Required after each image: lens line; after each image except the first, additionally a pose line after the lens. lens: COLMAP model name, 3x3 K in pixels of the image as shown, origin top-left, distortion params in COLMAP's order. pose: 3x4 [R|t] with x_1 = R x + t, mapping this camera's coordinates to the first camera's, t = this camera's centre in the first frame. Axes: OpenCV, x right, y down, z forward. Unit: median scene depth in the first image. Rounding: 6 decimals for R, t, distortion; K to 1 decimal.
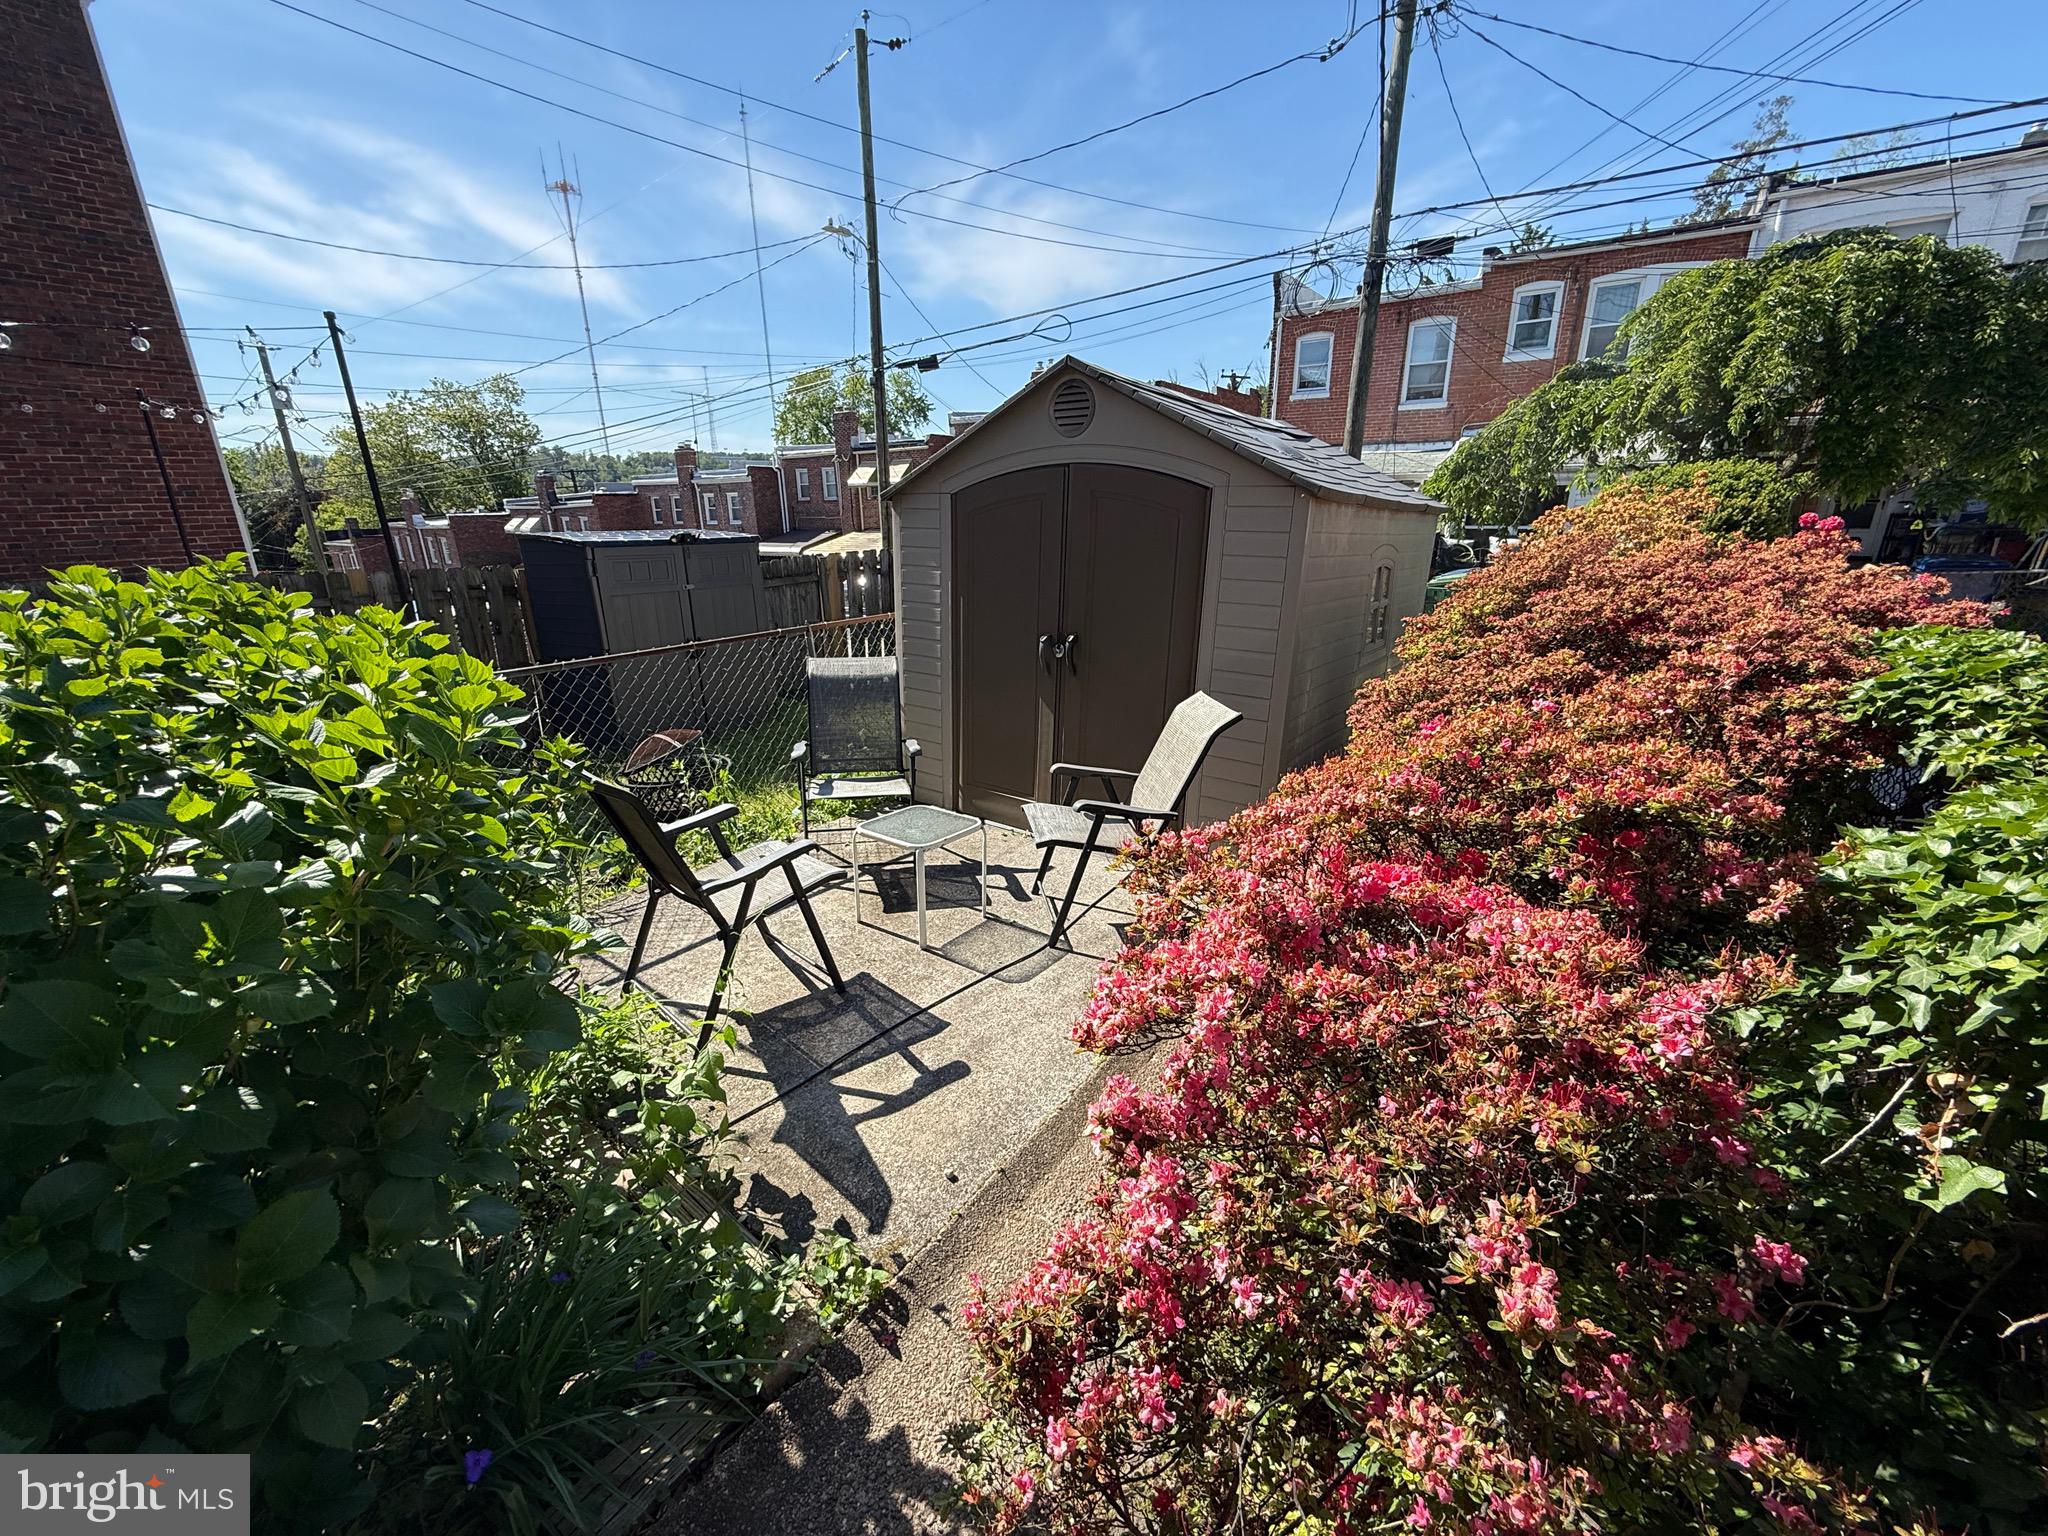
lens RADIAL K [[817.6, 0, 1022.1], [0, 817.6, 769.8], [0, 0, 1]] dist [0.000259, 0.000225]
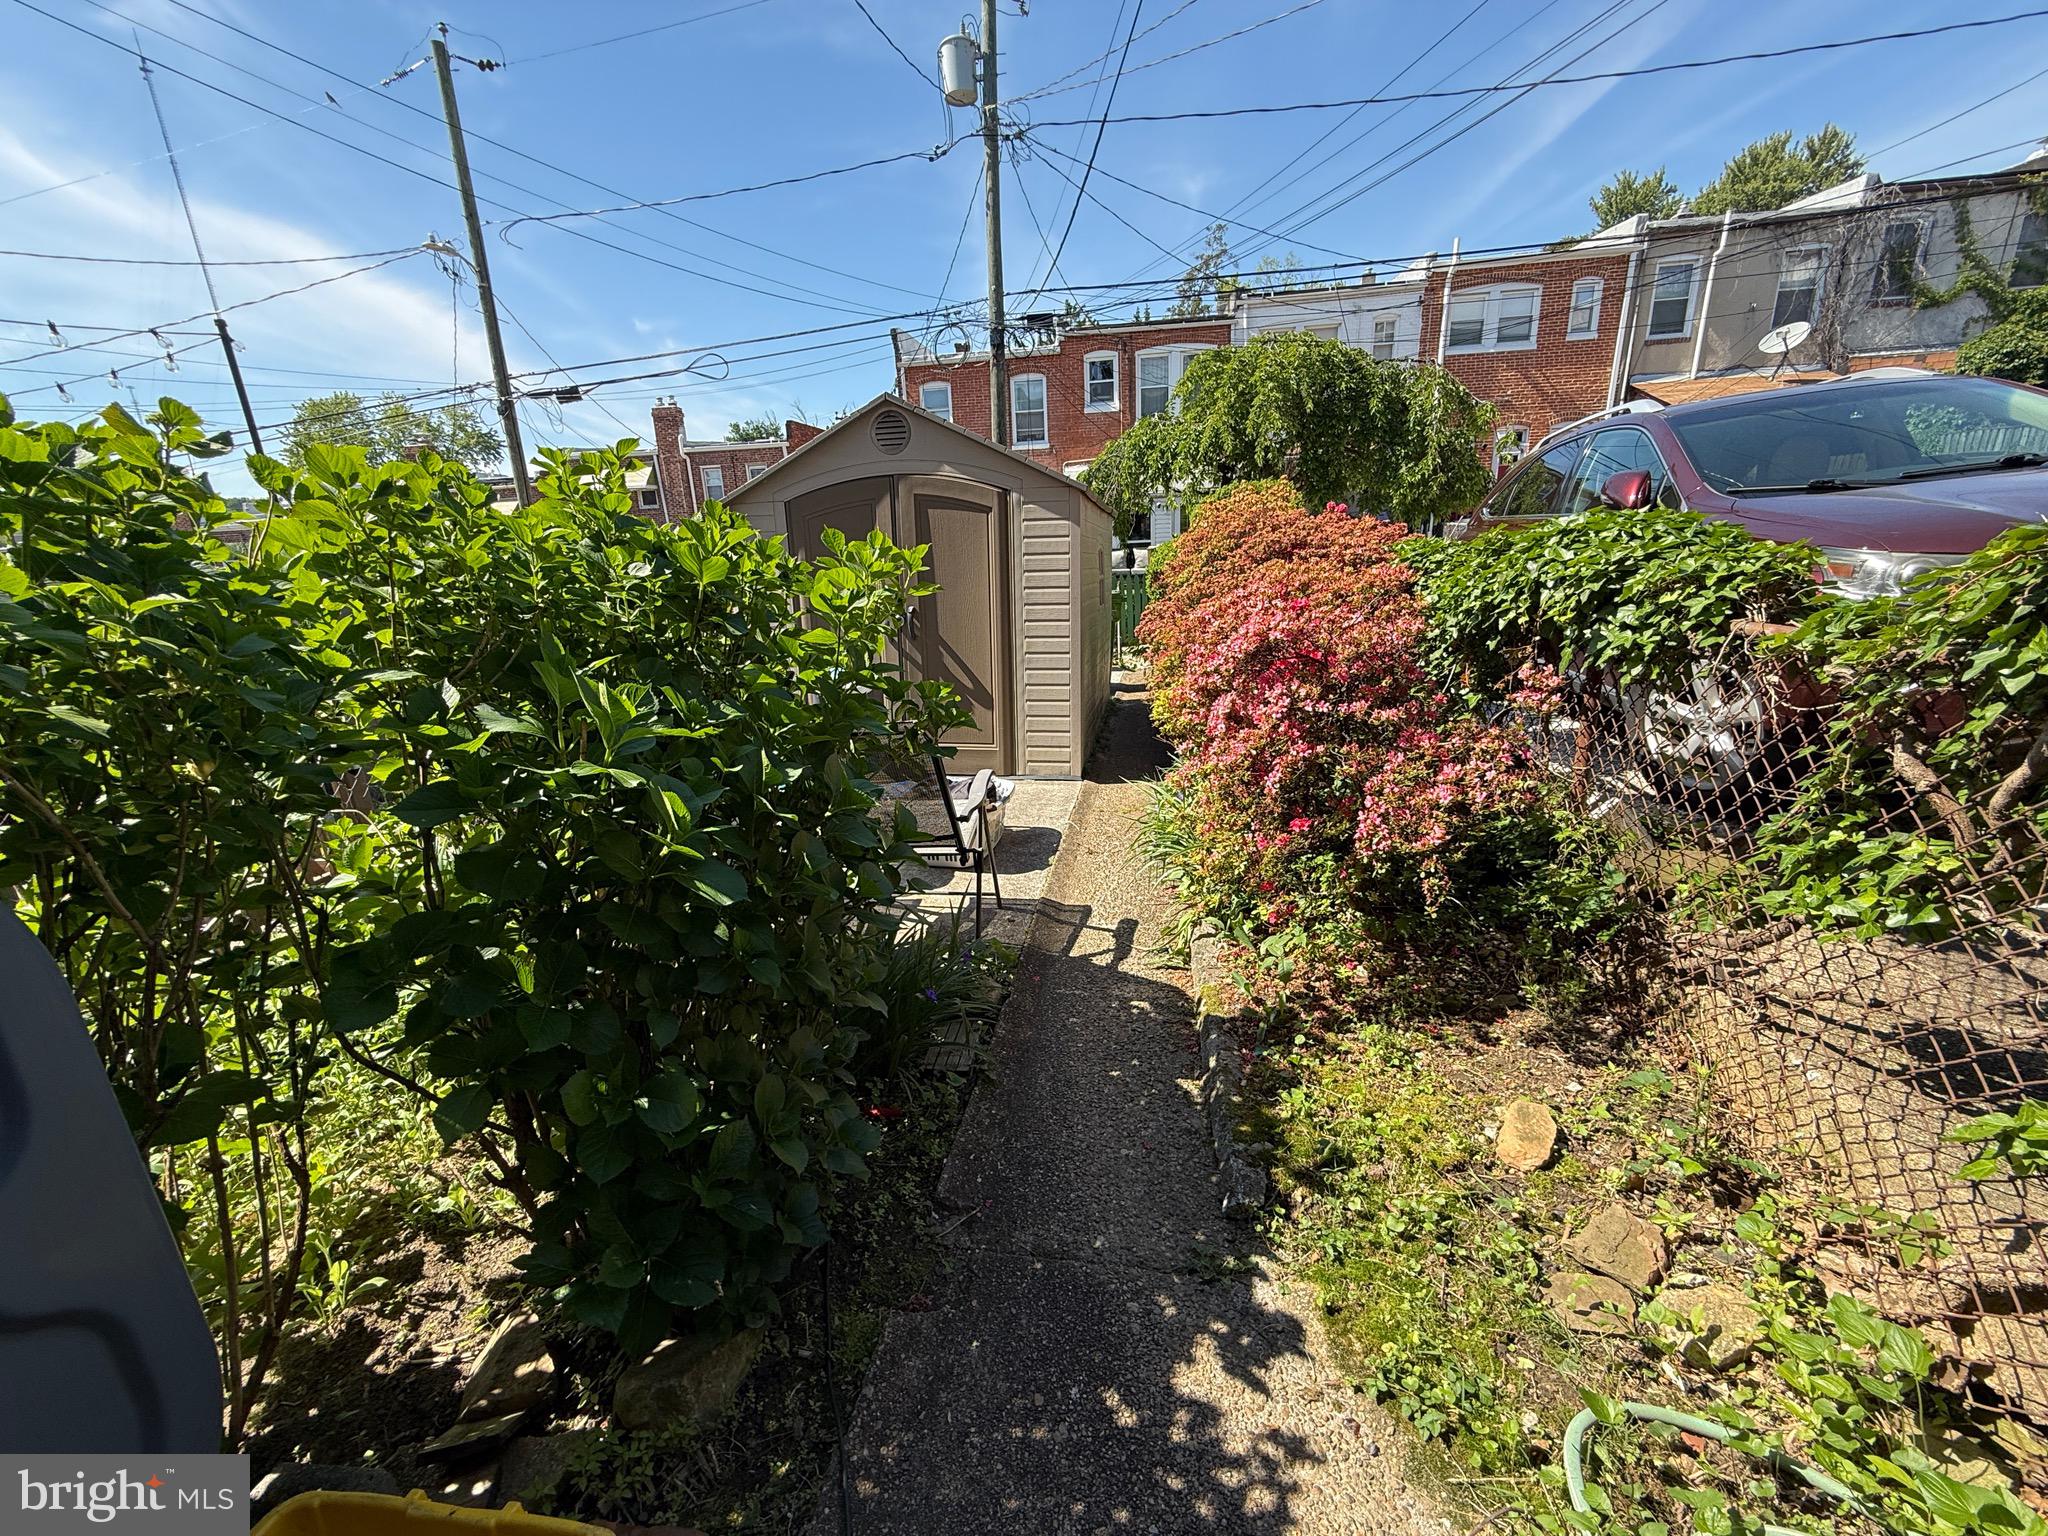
lens RADIAL K [[817.6, 0, 1022.1], [0, 817.6, 769.8], [0, 0, 1]] dist [0.000259, 0.000225]
pose [[0.901585, -0.145826, 0.407283, -0.098125], [0.163423, 0.986519, -0.008543, 0.036192], [-0.400547, 0.074261, 0.913262, -0.063385]]
